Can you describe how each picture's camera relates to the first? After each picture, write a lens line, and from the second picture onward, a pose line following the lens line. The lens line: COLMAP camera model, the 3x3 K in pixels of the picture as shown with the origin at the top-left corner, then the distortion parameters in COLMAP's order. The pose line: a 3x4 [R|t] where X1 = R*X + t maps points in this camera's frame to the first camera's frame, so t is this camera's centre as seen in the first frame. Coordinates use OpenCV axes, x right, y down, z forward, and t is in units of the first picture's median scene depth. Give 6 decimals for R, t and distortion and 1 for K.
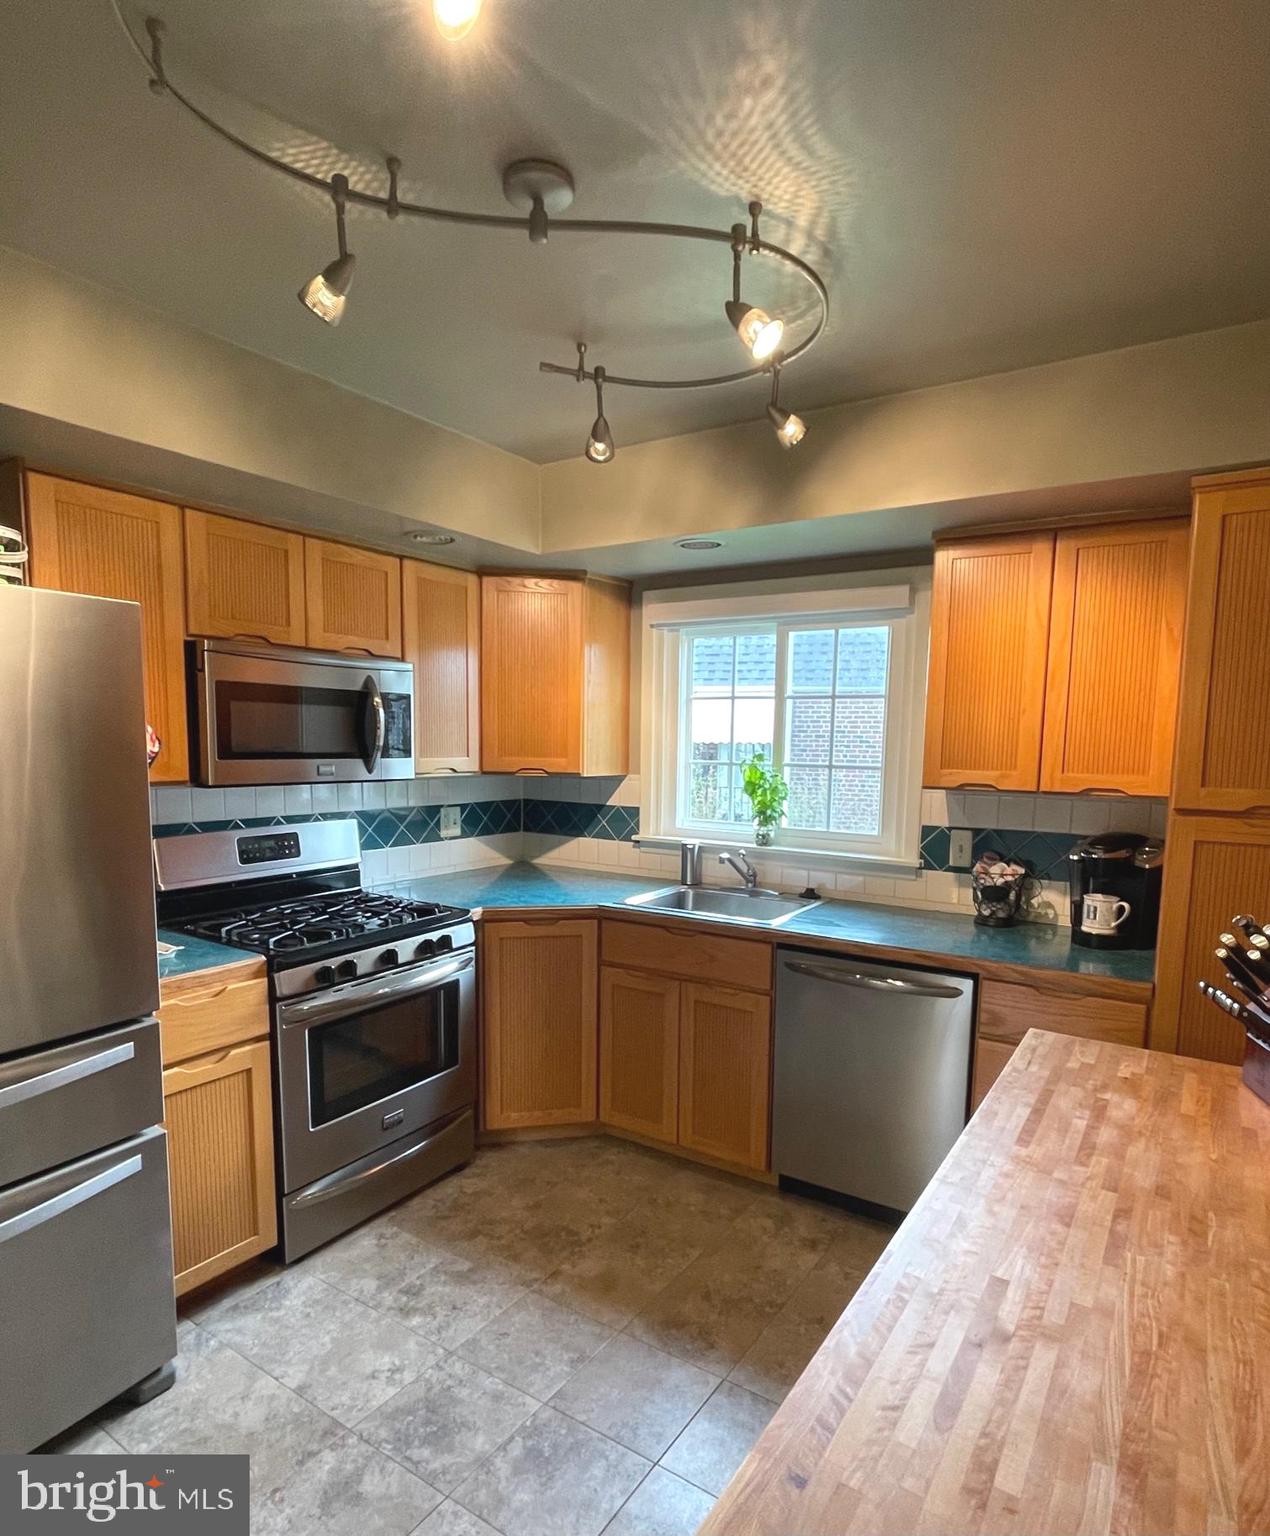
lens RADIAL K [[870.2, 0, 654.1], [0, 870.2, 835.2], [0, 0, 1]] dist [-0.002031, -0.002104]
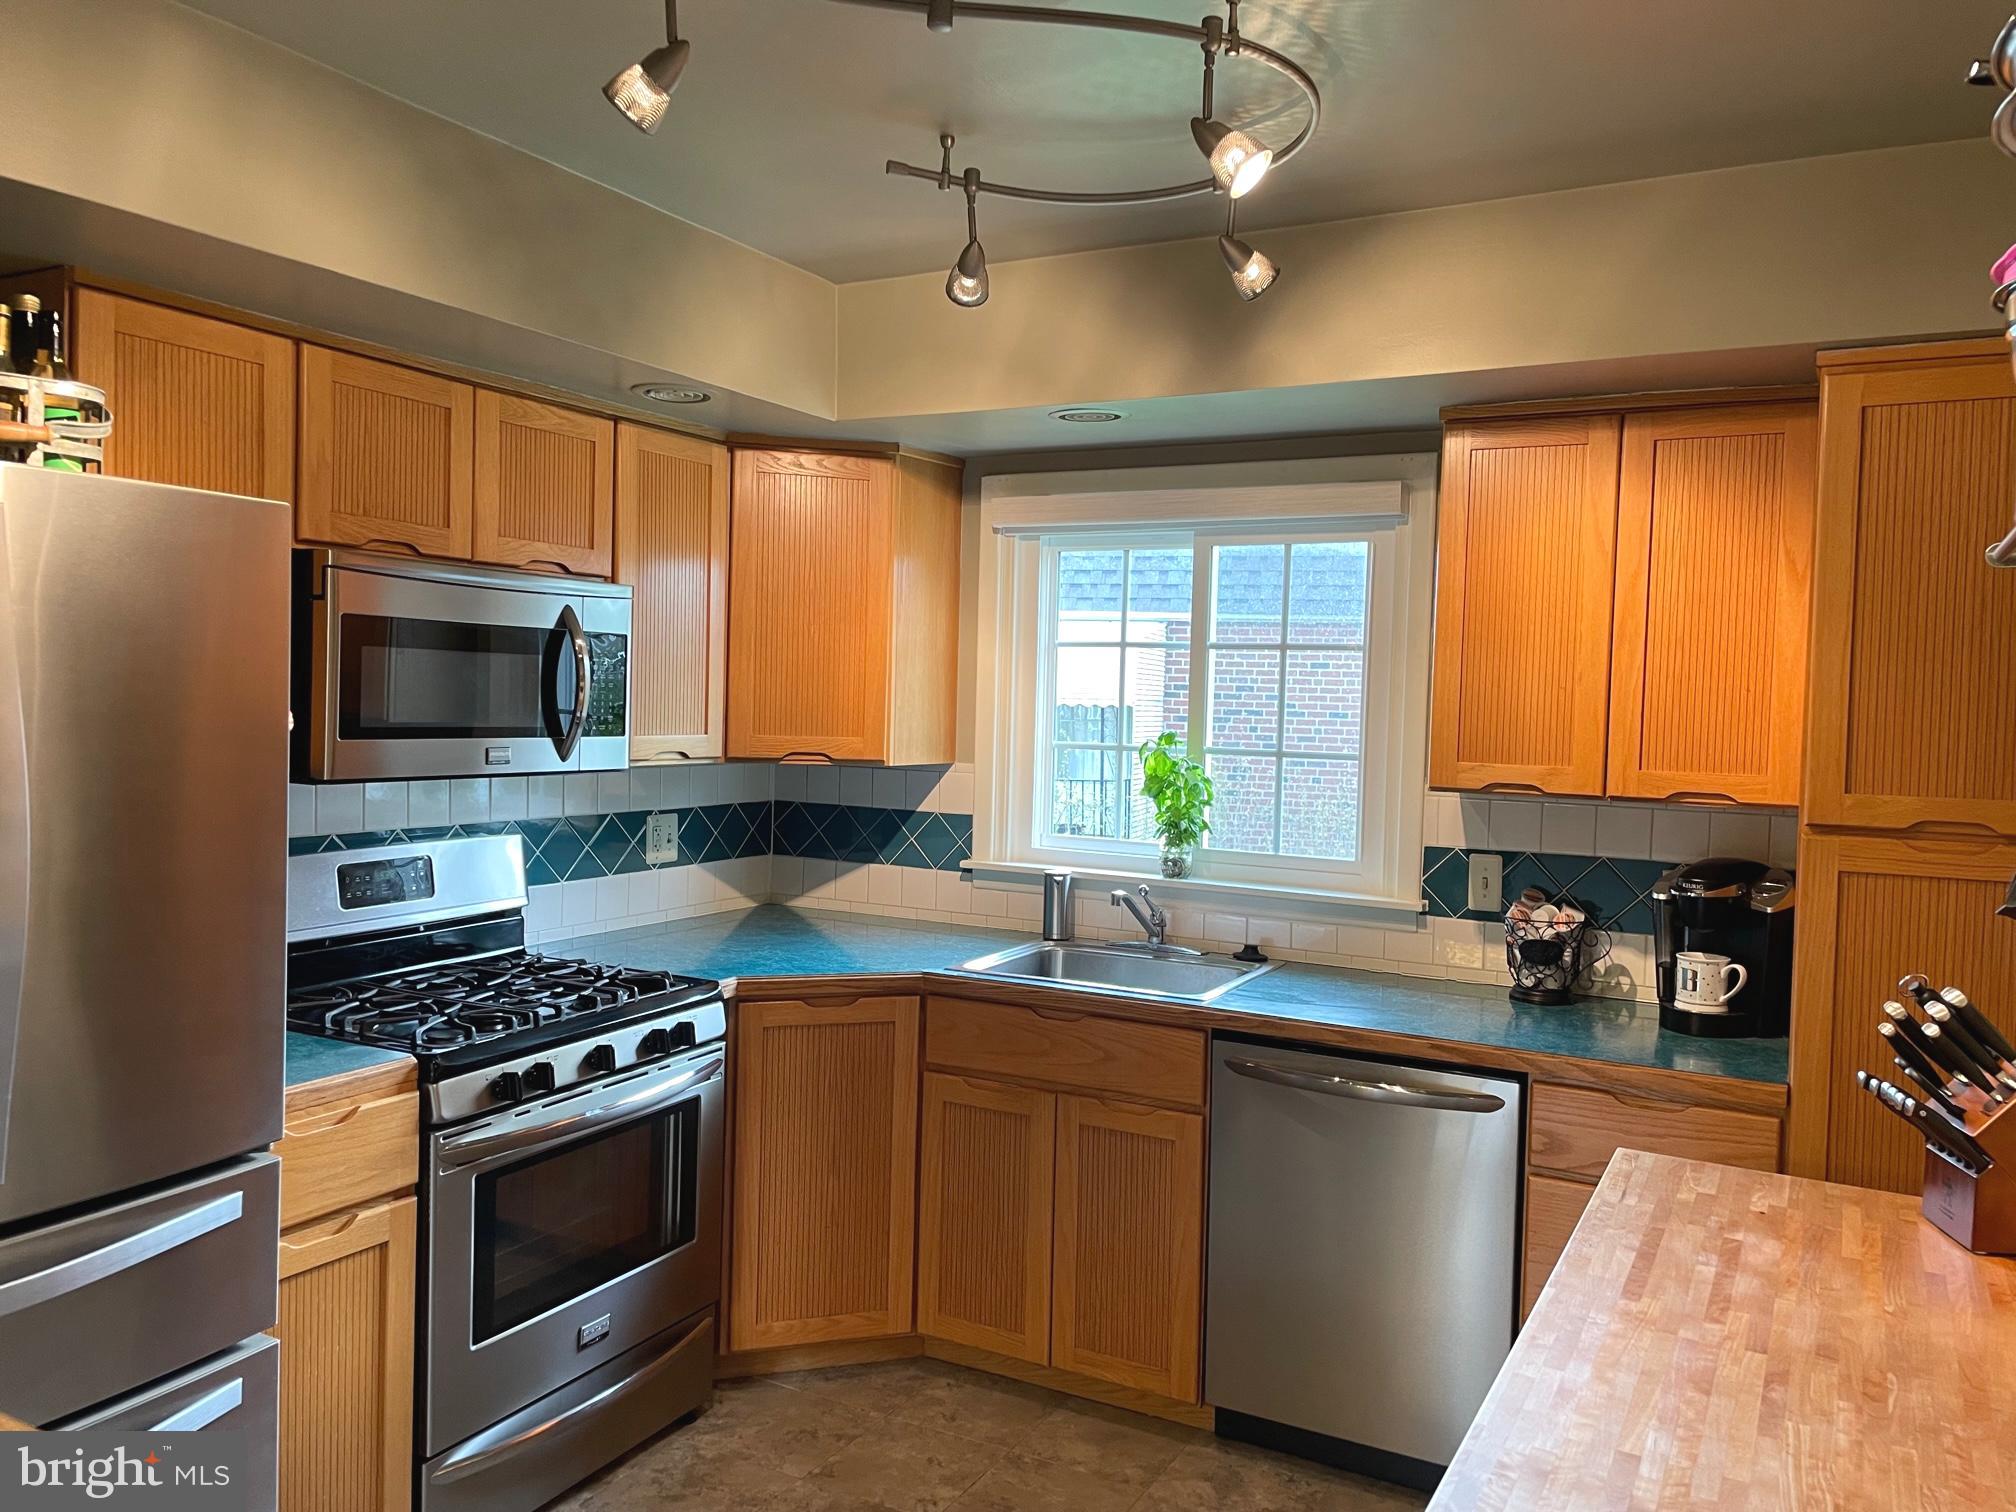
lens RADIAL K [[1520.3, 0, 1036.3], [0, 1520.3, 746.3], [0, 0, 1]] dist [0.089877, -0.106405]
pose [[0.996331, 0.008115, 0.085198, -0.093904], [-0.001661, 0.997140, -0.075554, 0.000986], [-0.085567, 0.075135, 0.993495, -0.135183]]
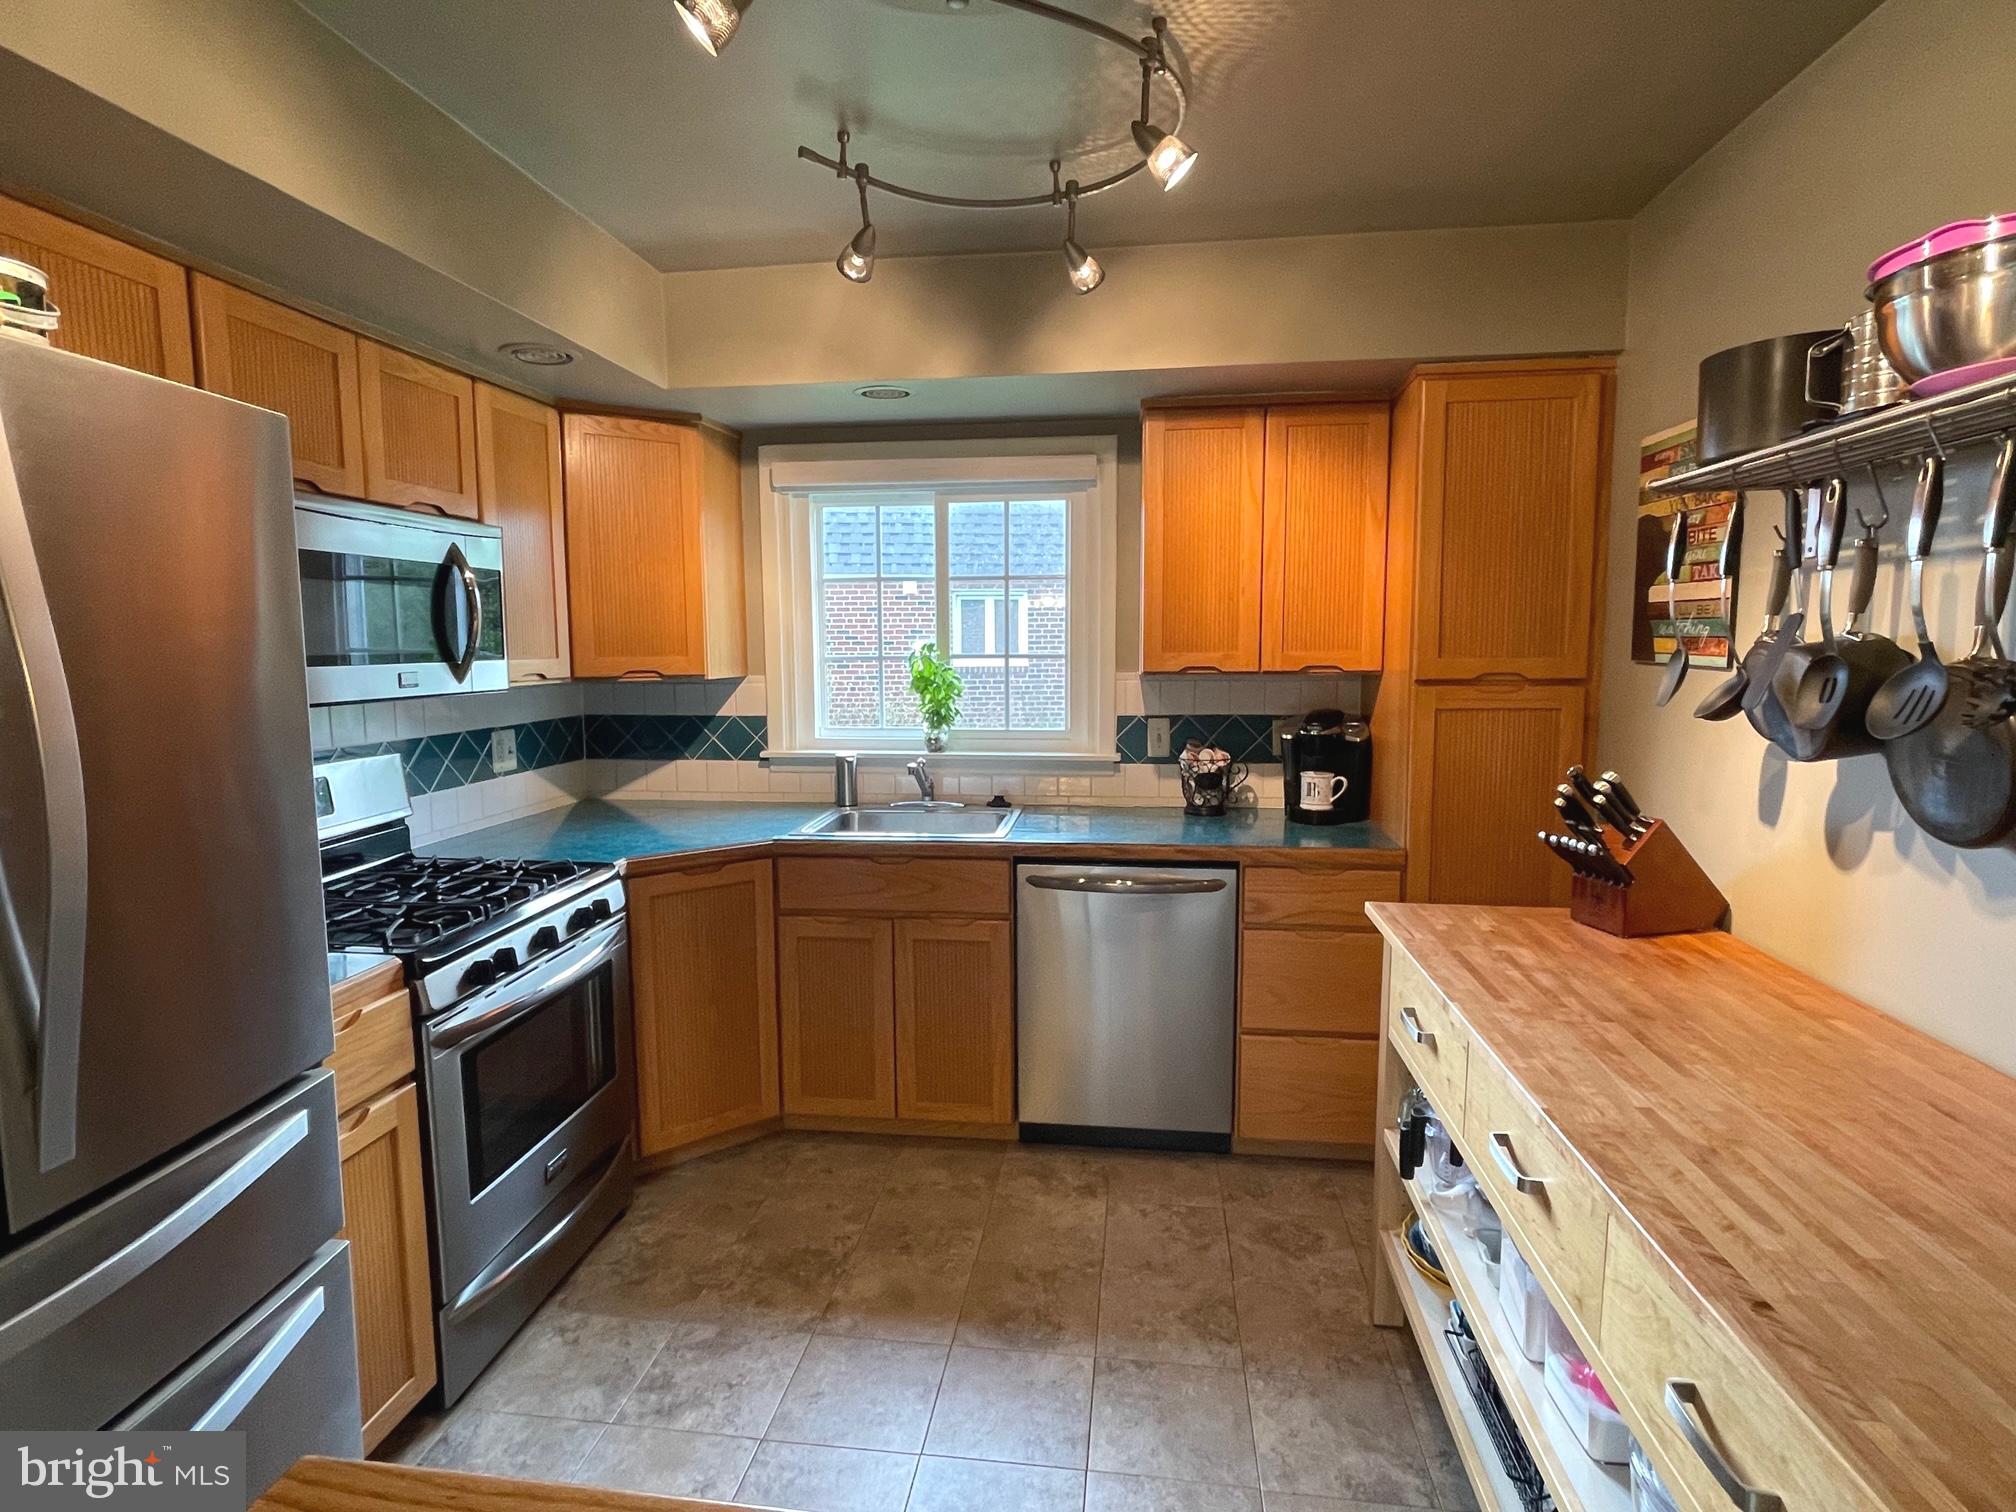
lens RADIAL K [[1034.4, 0, 999.5], [0, 1034.4, 740.4], [0, 0, 1]] dist [-0.003827, 0.002236]
pose [[0.902863, -0.065068, 0.424975, -0.330933], [0.070160, 0.997529, 0.003674, 0.002207], [-0.424164, 0.026499, 0.905198, 0.075189]]
